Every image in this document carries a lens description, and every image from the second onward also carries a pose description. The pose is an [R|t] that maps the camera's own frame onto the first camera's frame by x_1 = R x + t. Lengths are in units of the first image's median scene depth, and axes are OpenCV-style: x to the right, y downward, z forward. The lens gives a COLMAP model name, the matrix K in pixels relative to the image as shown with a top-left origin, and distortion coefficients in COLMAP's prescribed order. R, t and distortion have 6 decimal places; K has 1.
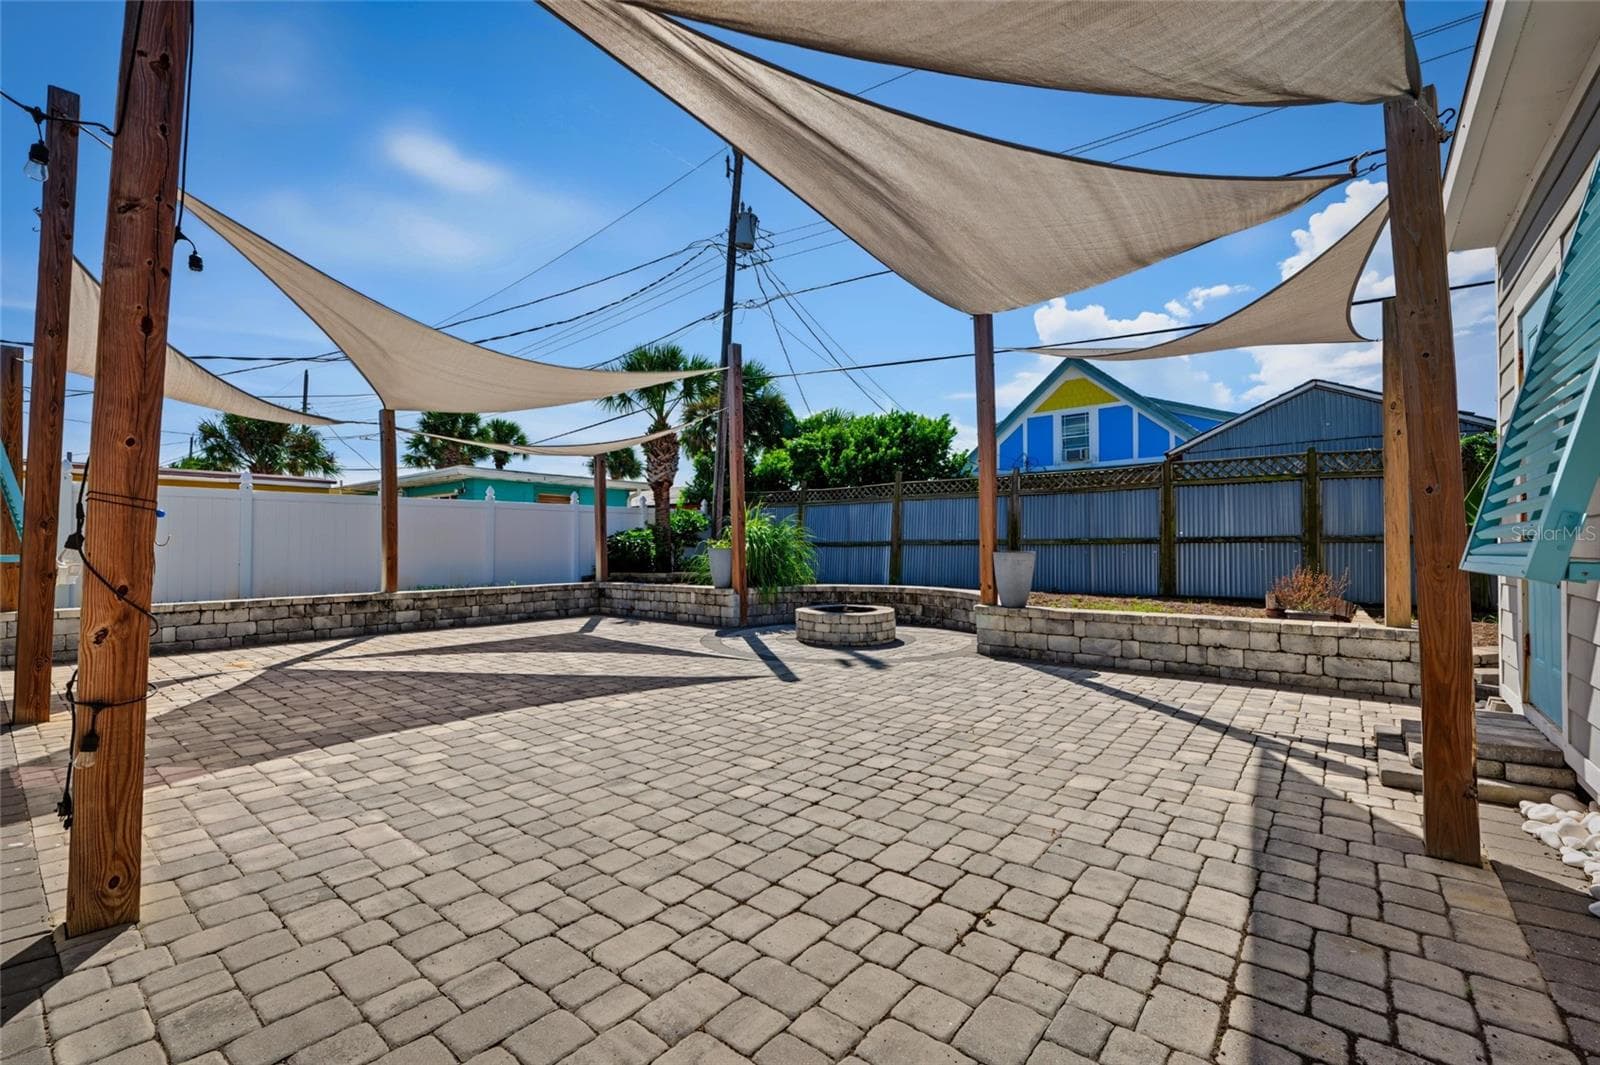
lens RADIAL K [[679.4, 0, 814.3], [0, 679.4, 537.5], [0, 0, 1]] dist [0.000884, 0.000145]
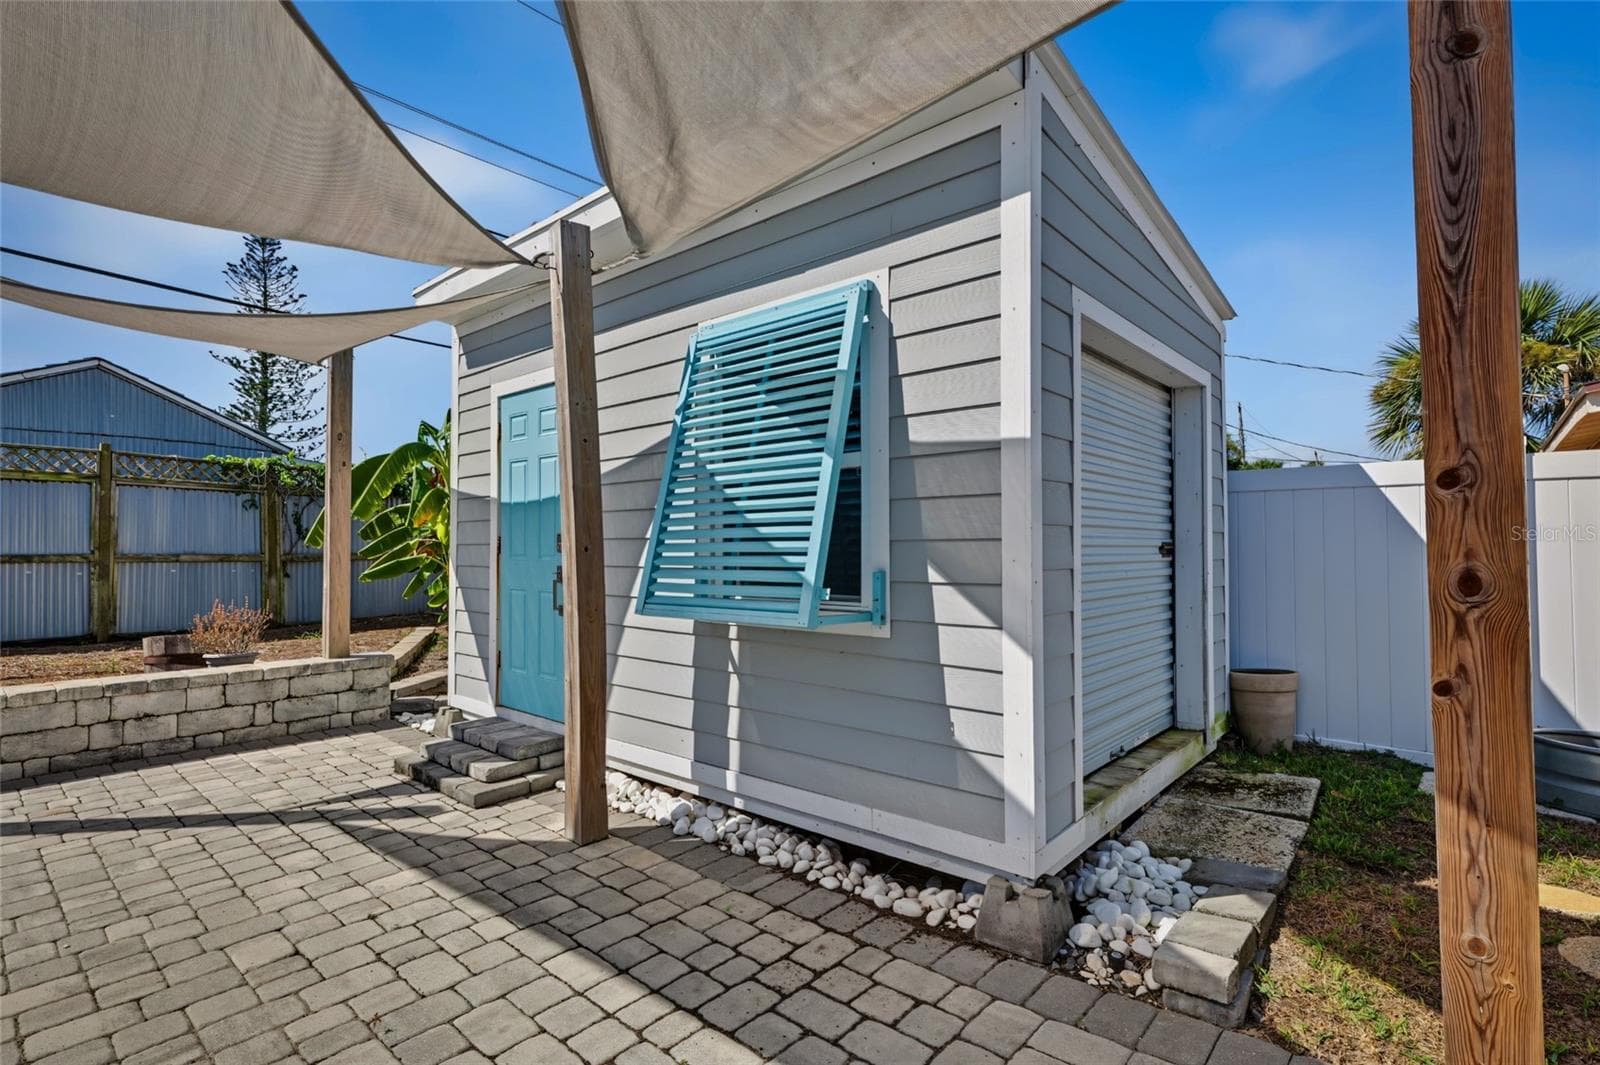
lens RADIAL K [[757.3, 0, 800.0], [0, 757.3, 532.5], [0, 0, 1]] dist [-0.000663, -0.000609]
pose [[0.050588, 0.023132, 0.998452, -0.125454], [-0.013363, 0.999658, -0.022483, -0.020307], [-0.998630, -0.012205, 0.050880, 0.147321]]
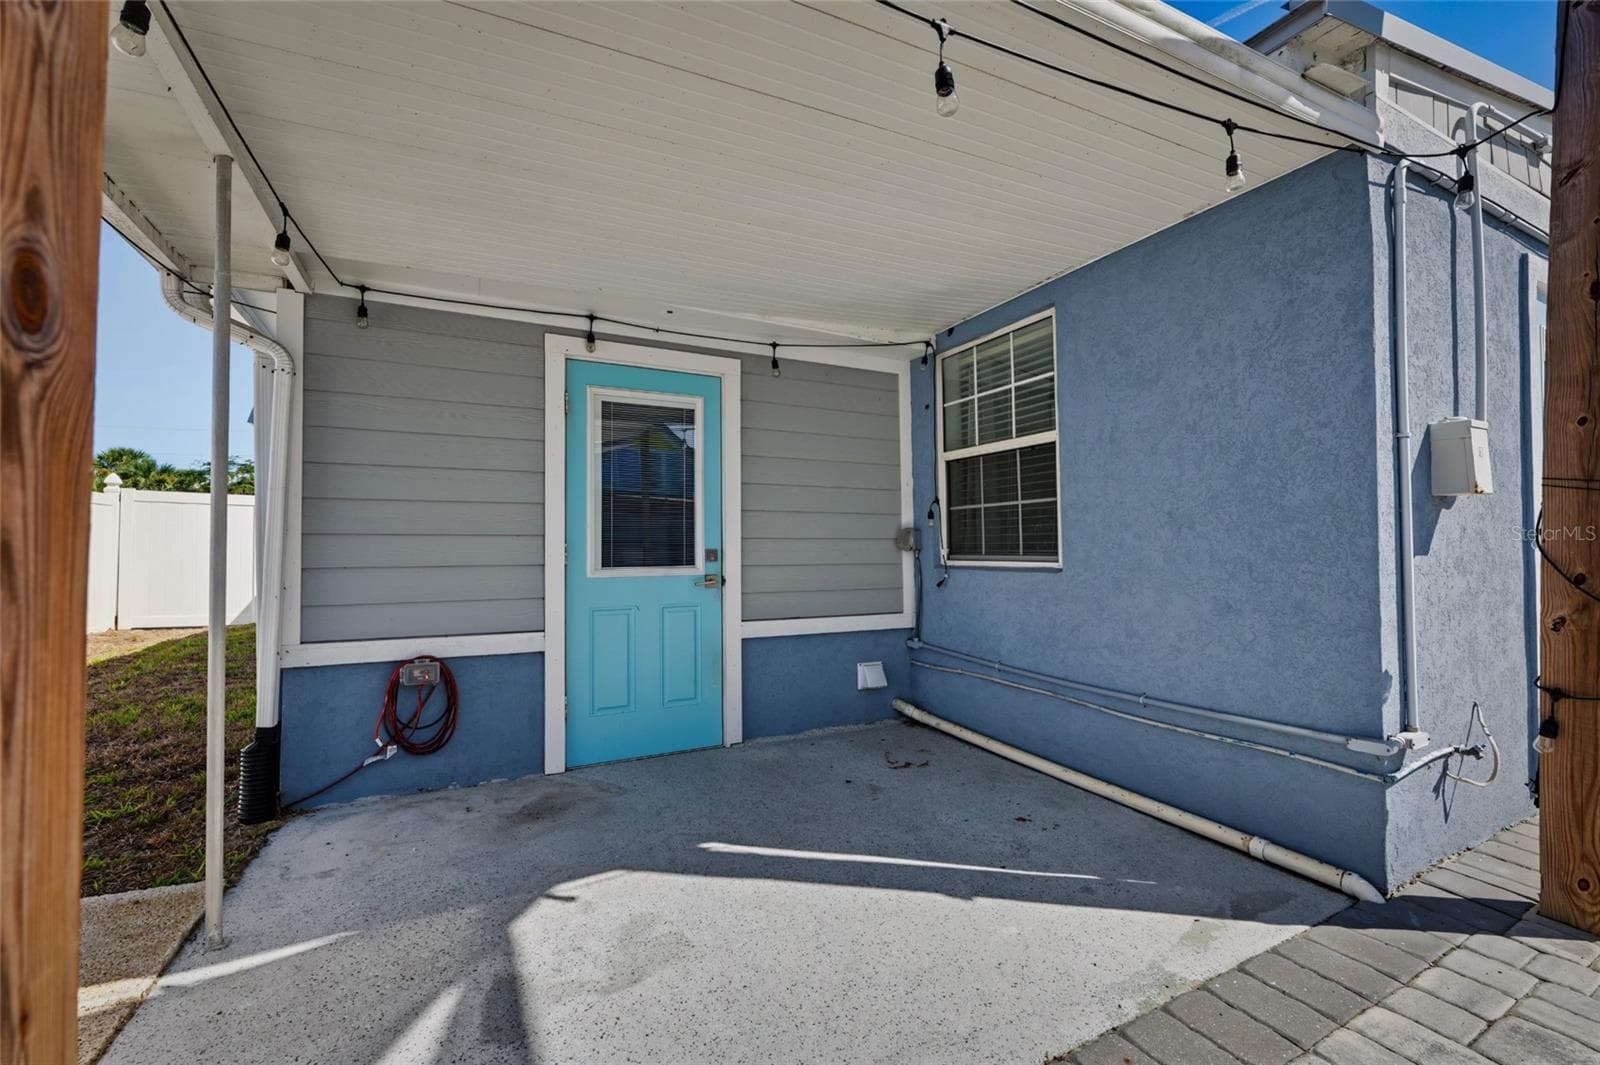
lens RADIAL K [[679.4, 0, 814.3], [0, 679.4, 537.5], [0, 0, 1]] dist [0.000884, 0.000145]
pose [[-0.402576, -0.011770, -0.915311, 0.062033], [0.018784, 0.999601, -0.021115, 0.004519], [0.915194, -0.025693, -0.402194, 0.090201]]
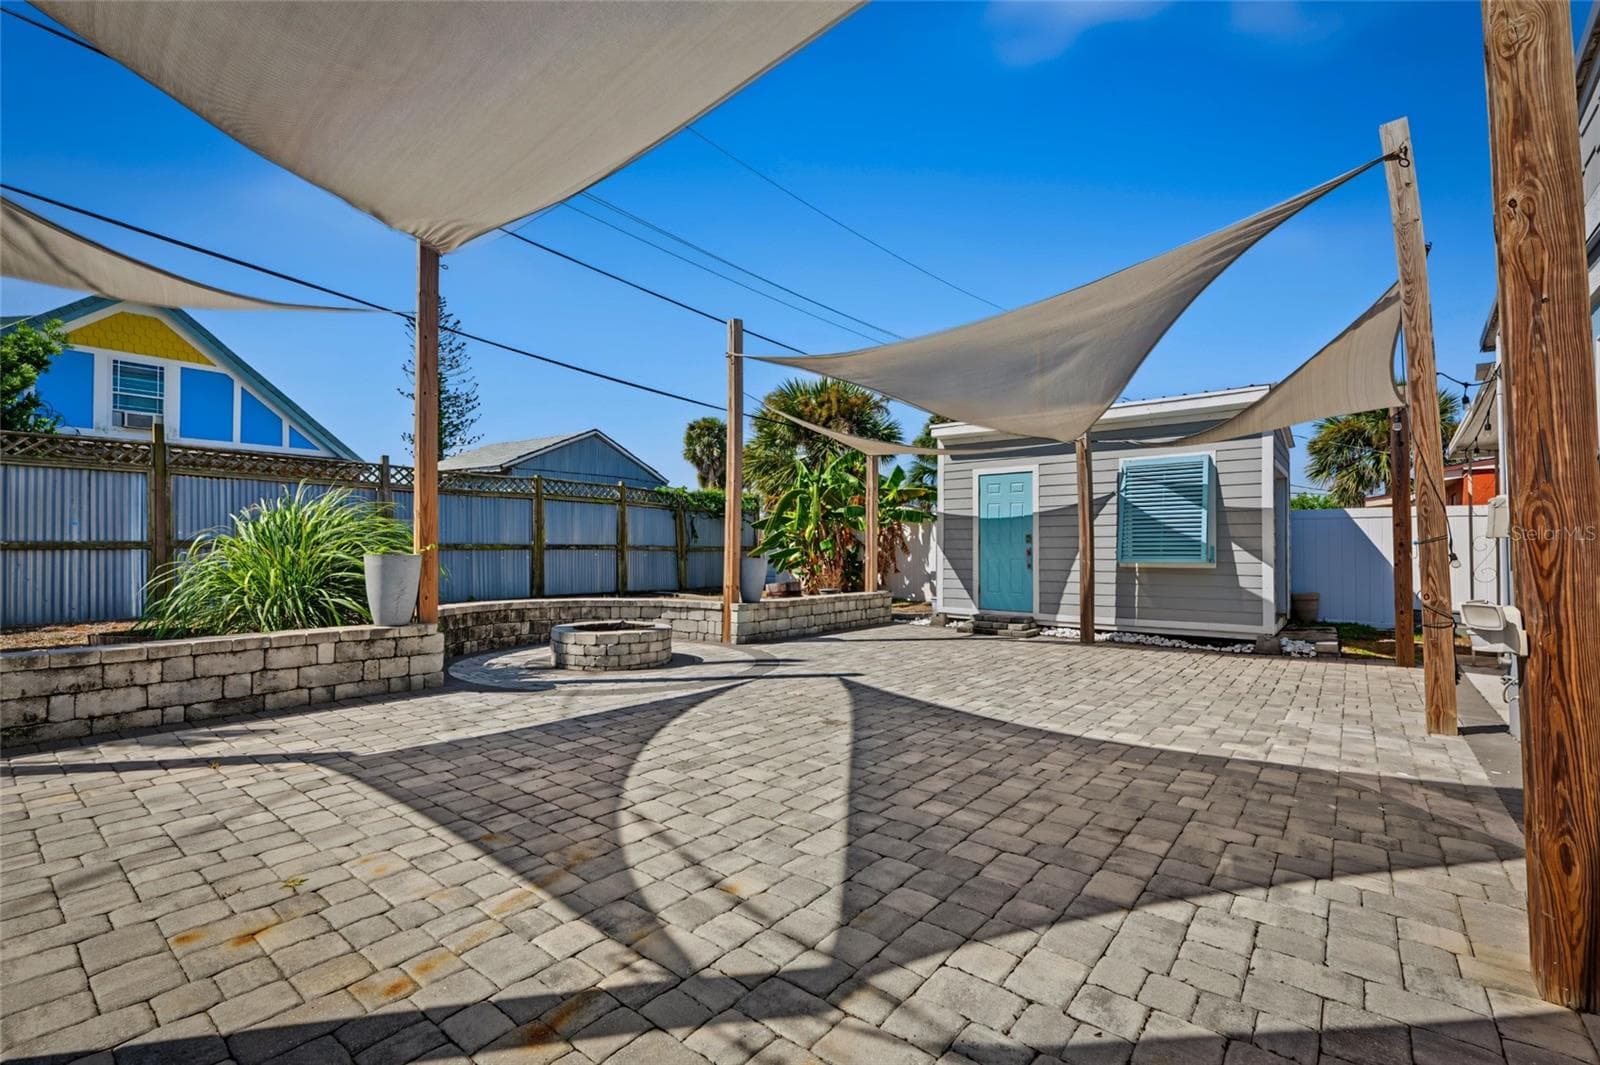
lens RADIAL K [[683.0, 0, 799.3], [0, 683.0, 540.9], [0, 0, 1]] dist [0.000365, -0.000086]
pose [[0.009833, 0.018155, 0.999787, -0.722975], [-0.019190, 0.999654, -0.017964, 0.007470], [-0.999767, -0.019010, 0.010178, 0.673526]]
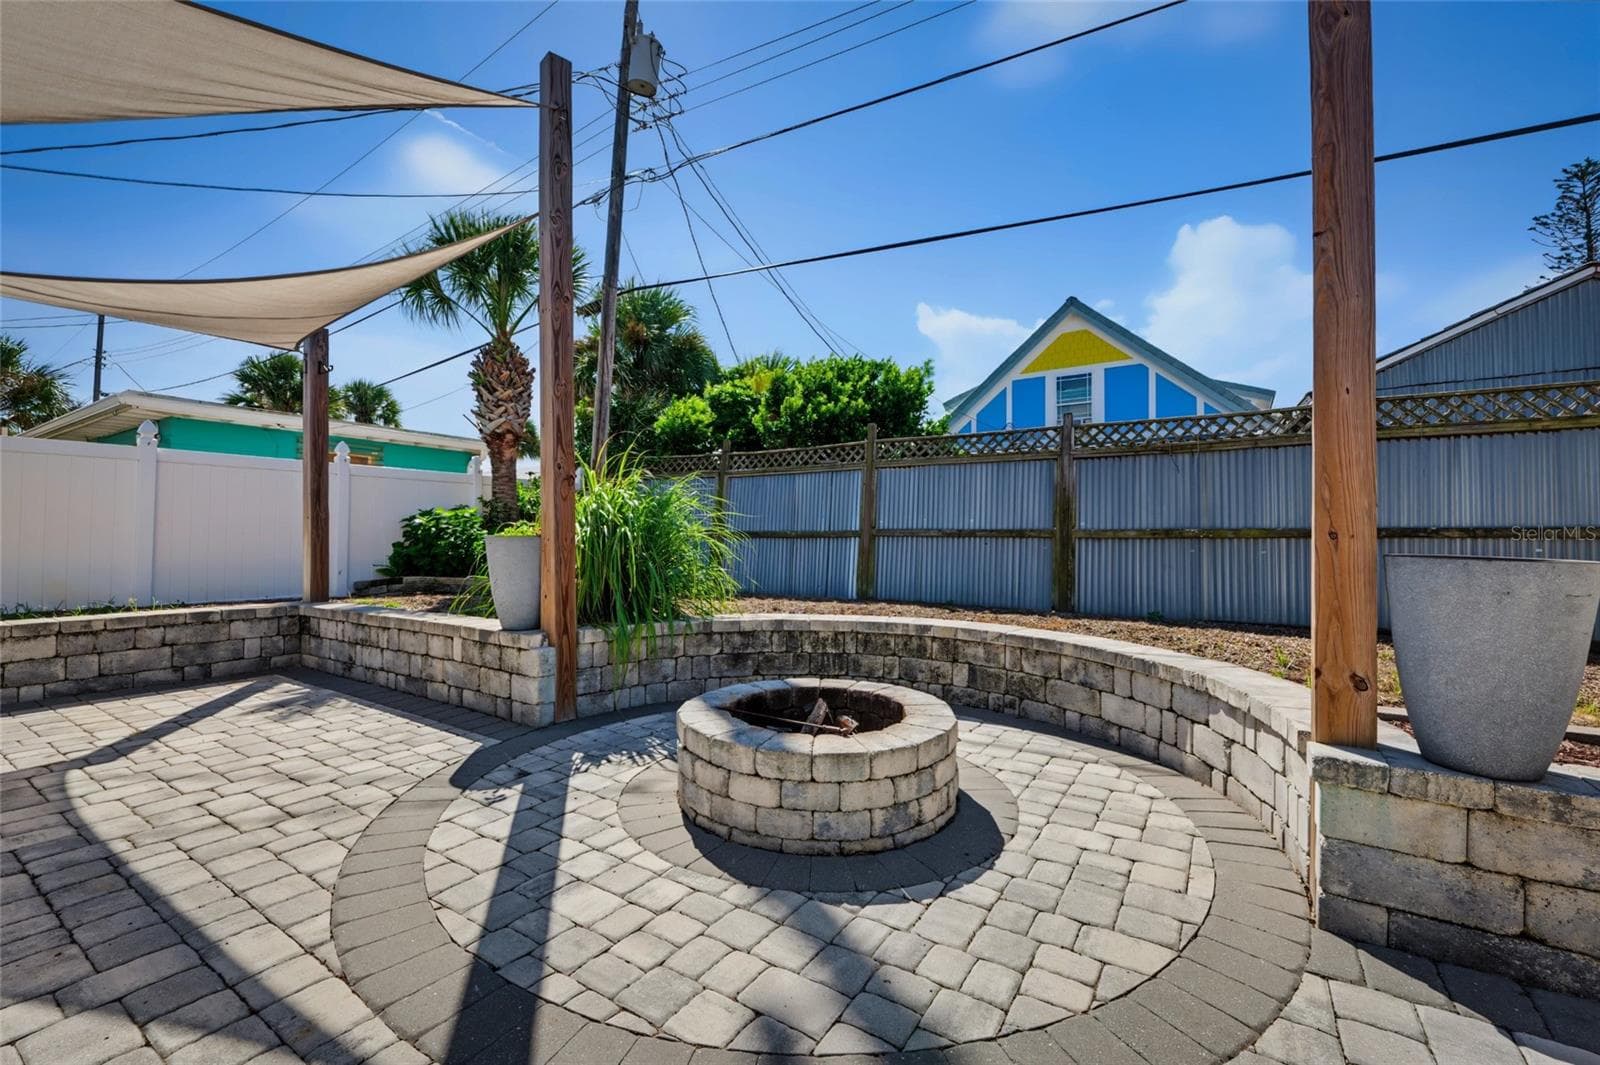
lens RADIAL K [[667.4, 0, 811.9], [0, 667.4, 530.2], [0, 0, 1]] dist [0.001065, -0.000119]
pose [[0.994837, 0.012124, 0.100761, 0.005088], [-0.012057, 0.999926, -0.001277, 0.010085], [-0.100769, 0.000055, 0.994910, 0.574027]]
